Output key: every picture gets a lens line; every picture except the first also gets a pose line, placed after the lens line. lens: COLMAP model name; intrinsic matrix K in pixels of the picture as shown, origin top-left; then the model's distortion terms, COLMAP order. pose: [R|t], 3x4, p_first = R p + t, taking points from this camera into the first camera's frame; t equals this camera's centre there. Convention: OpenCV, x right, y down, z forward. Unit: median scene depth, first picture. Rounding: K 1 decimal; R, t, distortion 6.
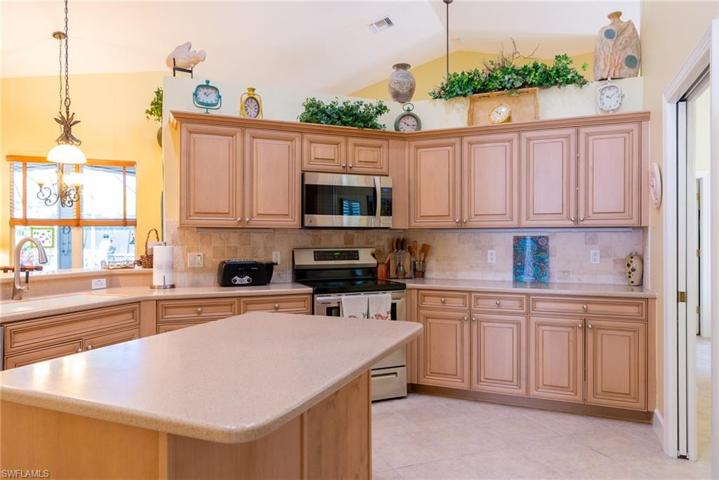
lens RADIAL K [[486.1, 0, 359.5], [0, 486.1, 240.0], [0, 0, 1]] dist [0.003693, 0.001181]
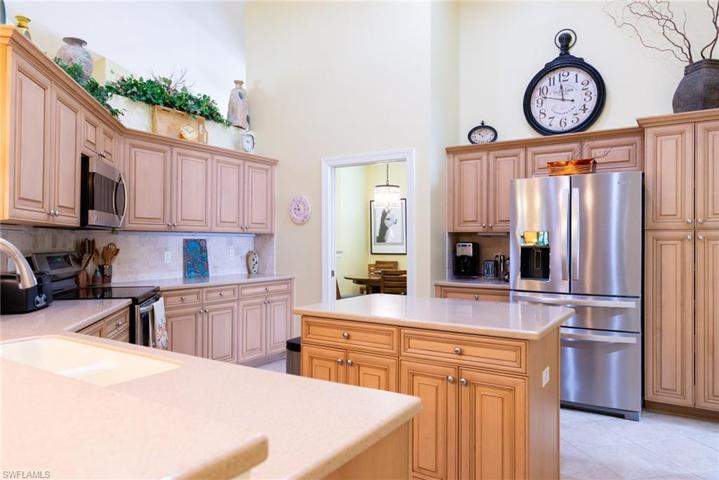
lens RADIAL K [[486.1, 0, 359.5], [0, 486.1, 240.0], [0, 0, 1]] dist [0.003693, 0.001181]
pose [[0.175804, 0.006135, 0.984406, -0.773503], [0.002031, 0.999976, -0.006594, 0.002976], [-0.984423, 0.003158, 0.175787, 0.403772]]
